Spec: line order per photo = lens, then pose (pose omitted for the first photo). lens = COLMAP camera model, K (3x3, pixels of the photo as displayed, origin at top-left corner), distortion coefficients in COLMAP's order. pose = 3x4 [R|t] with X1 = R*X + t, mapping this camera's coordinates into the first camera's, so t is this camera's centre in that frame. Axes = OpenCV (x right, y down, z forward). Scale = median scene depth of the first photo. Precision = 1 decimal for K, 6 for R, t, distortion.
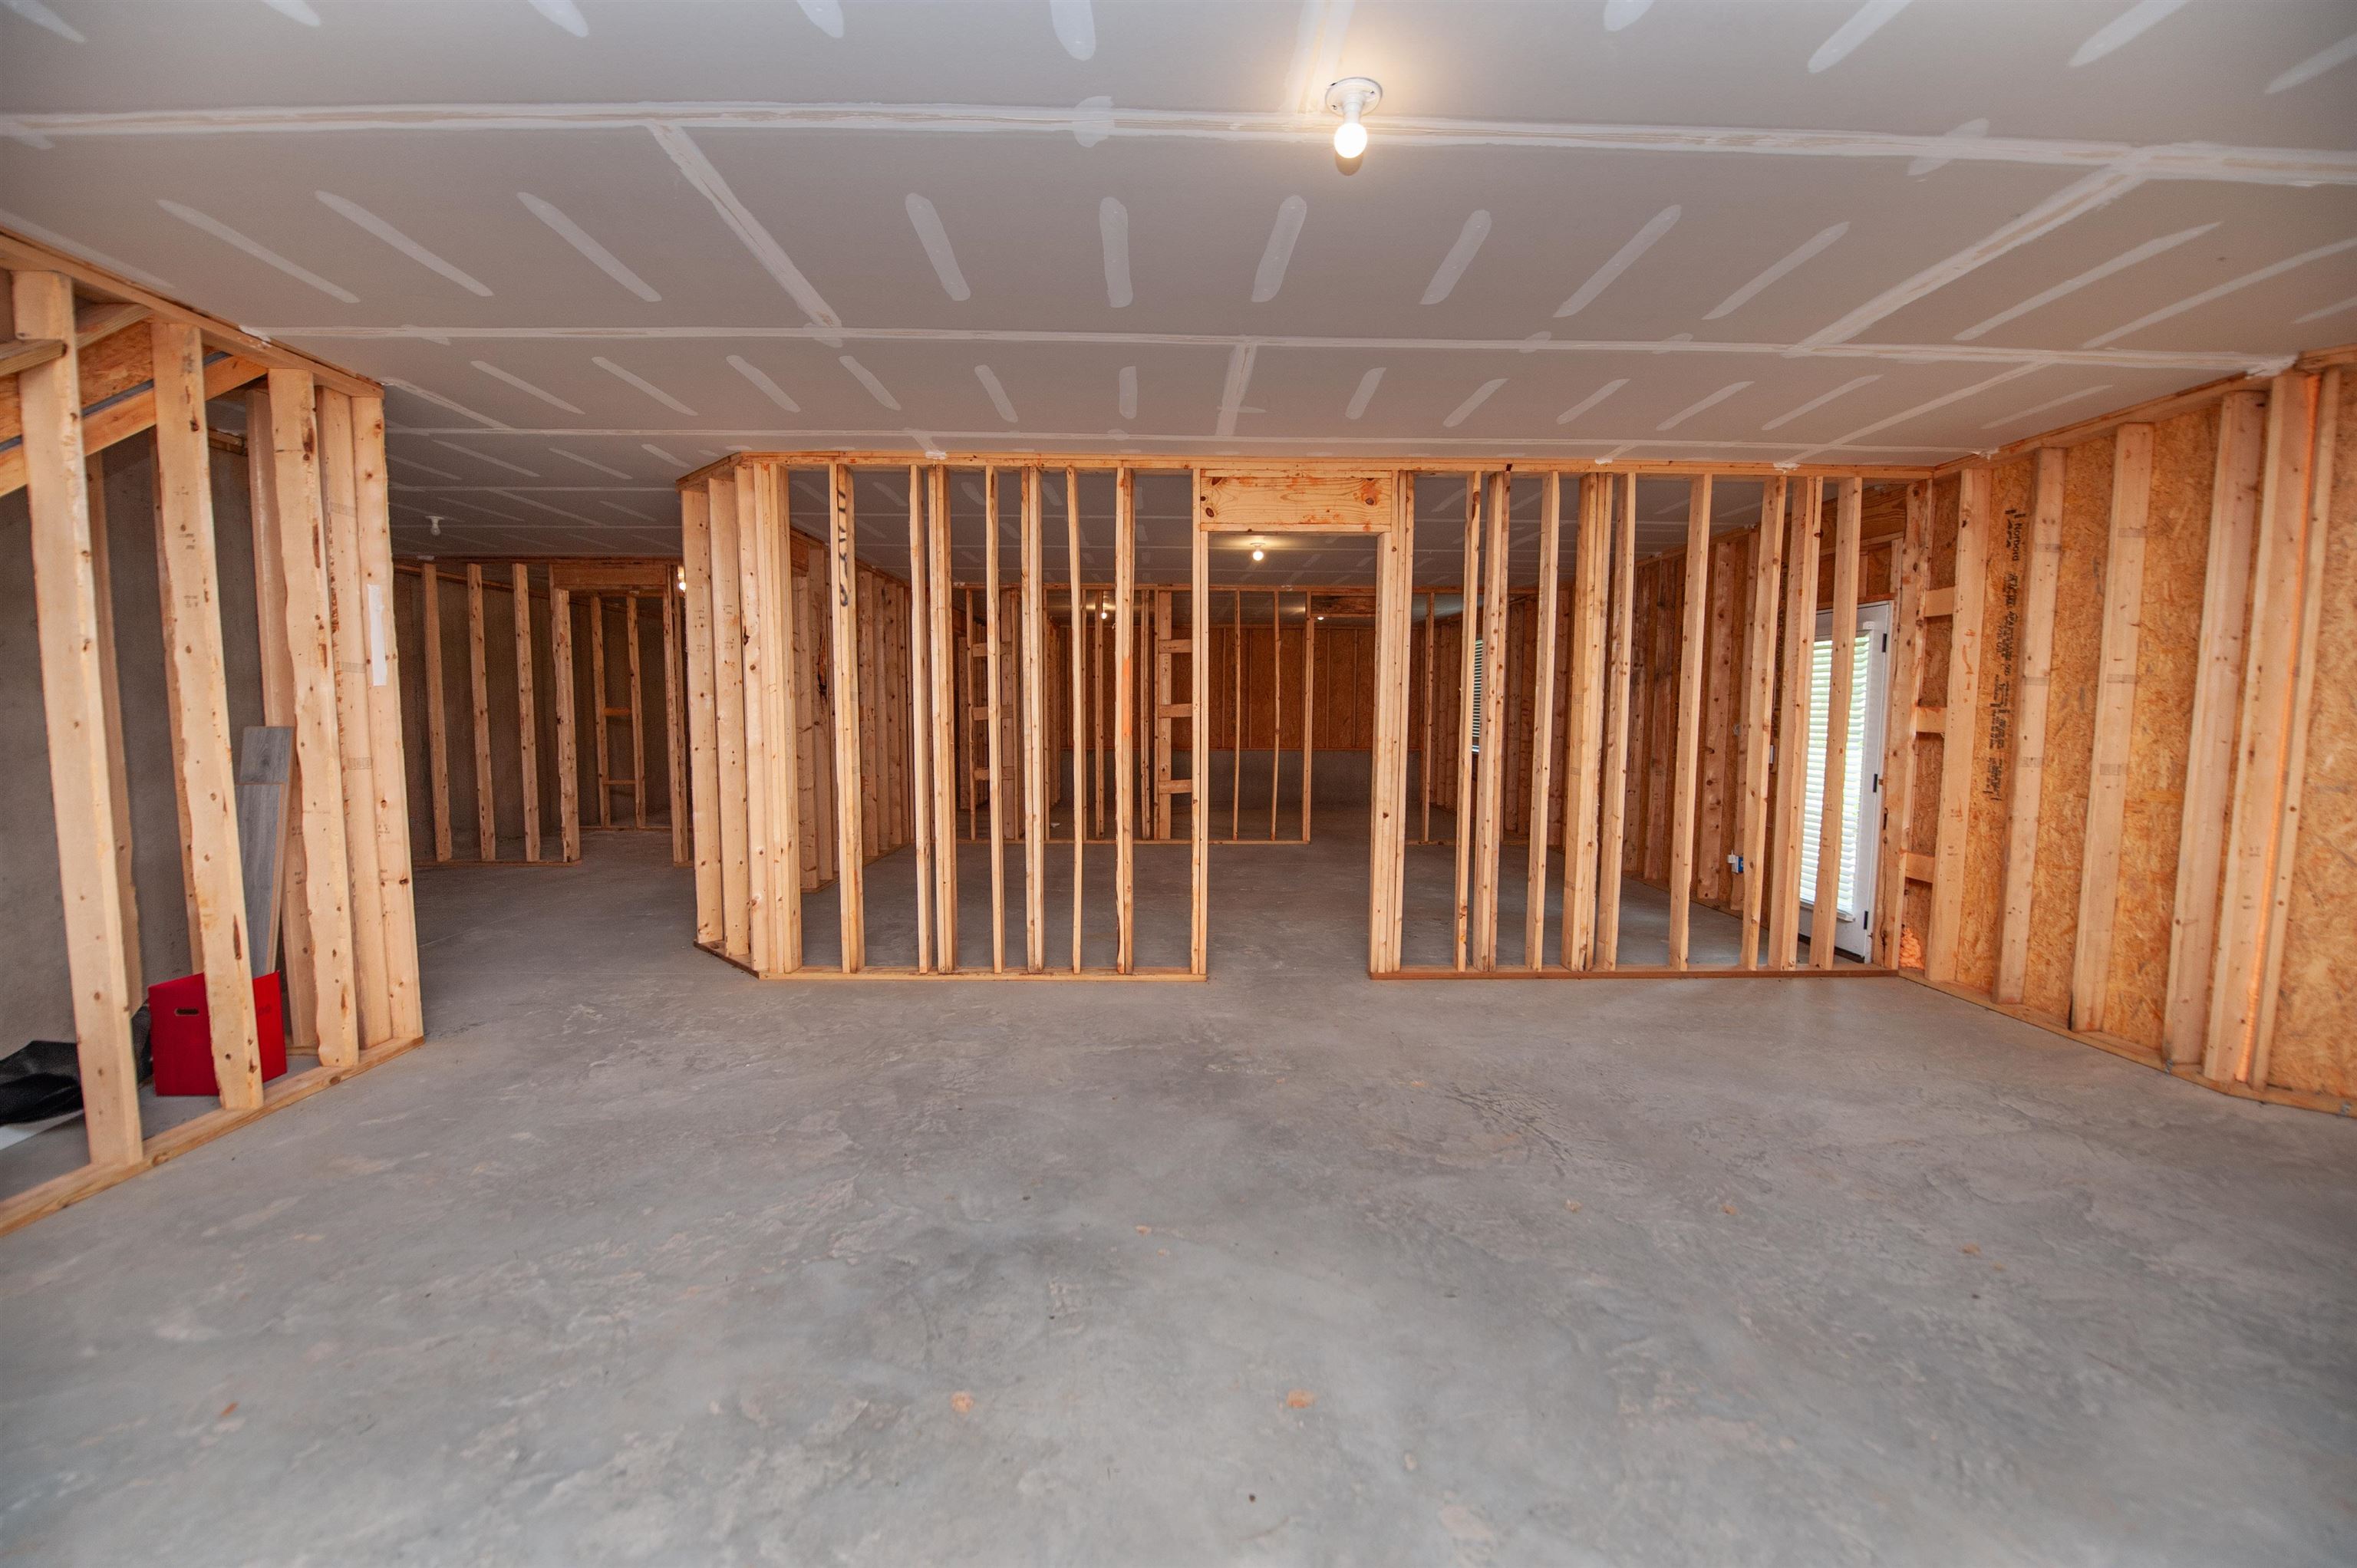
lens RADIAL K [[952.3, 0, 1189.2], [0, 952.3, 792.3], [0, 0, 1]] dist [-0.013792, -0.000629]
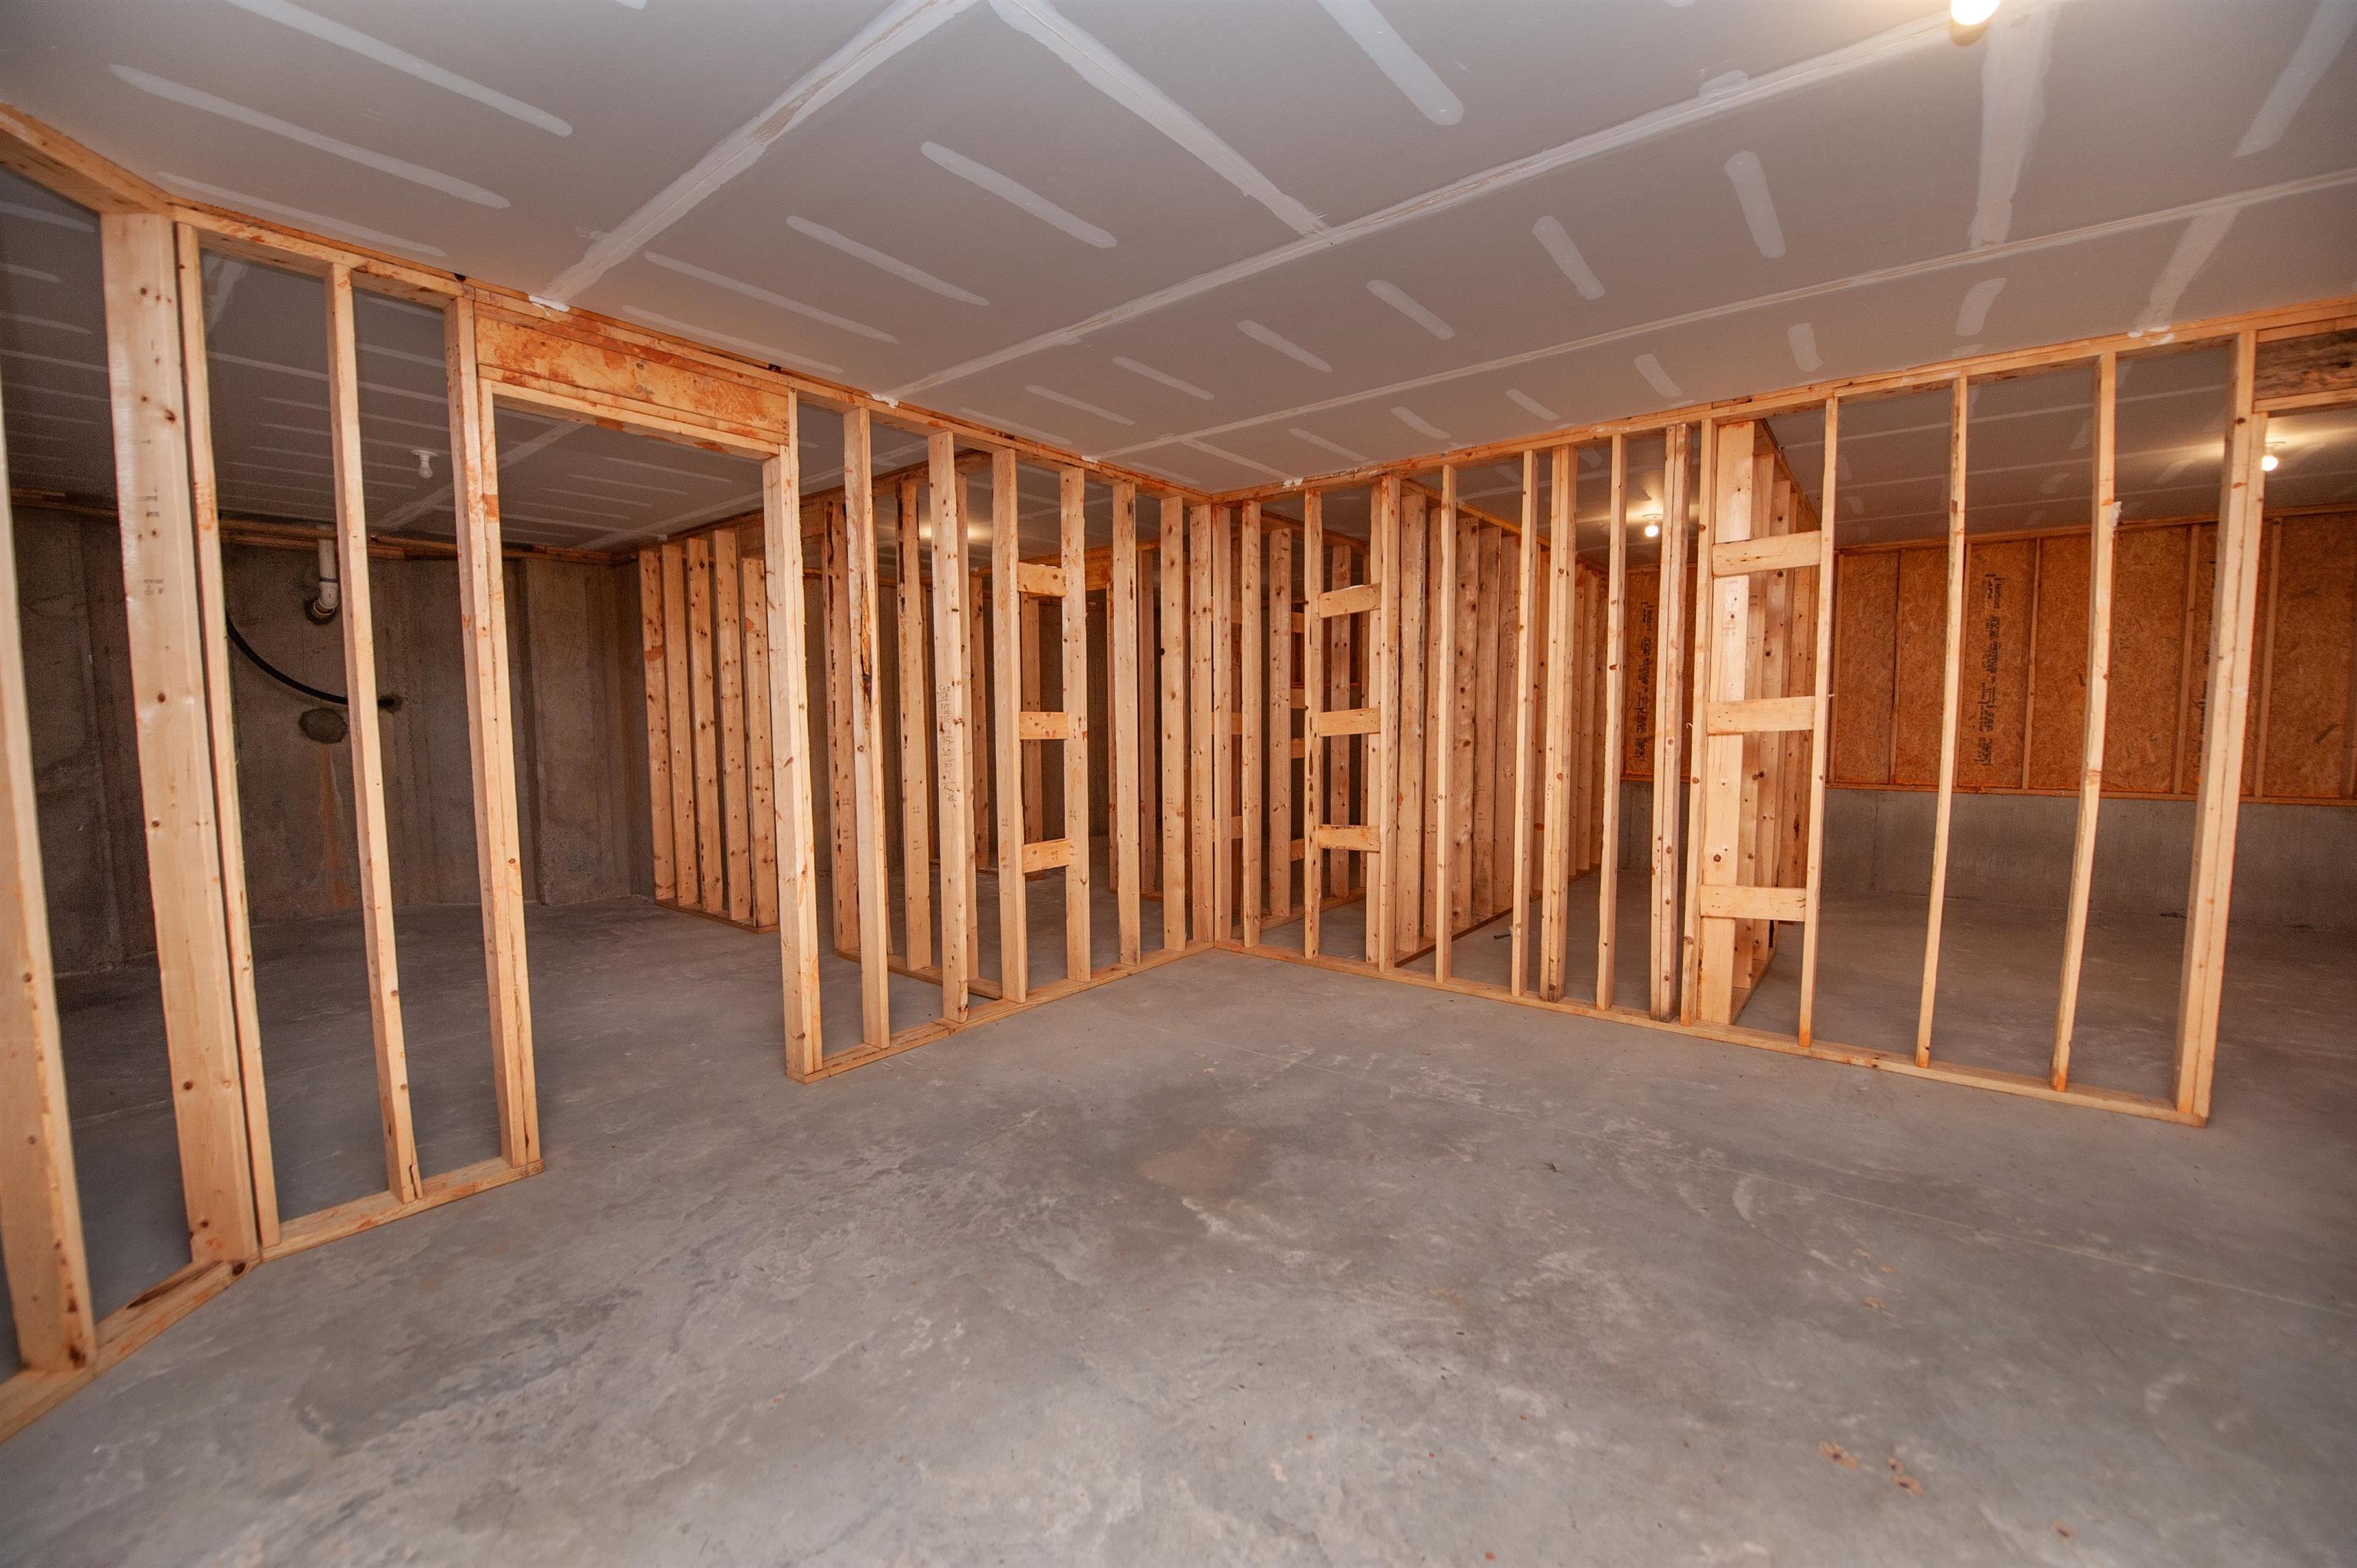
lens RADIAL K [[952.3, 0, 1186.4], [0, 952.3, 796.0], [0, 0, 1]] dist [-0.013792, -0.000629]
pose [[0.802698, 0.034475, -0.595388, 0.032479], [-0.031681, 0.999383, 0.015155, -0.049008], [0.595543, 0.006697, 0.803295, 0.530600]]
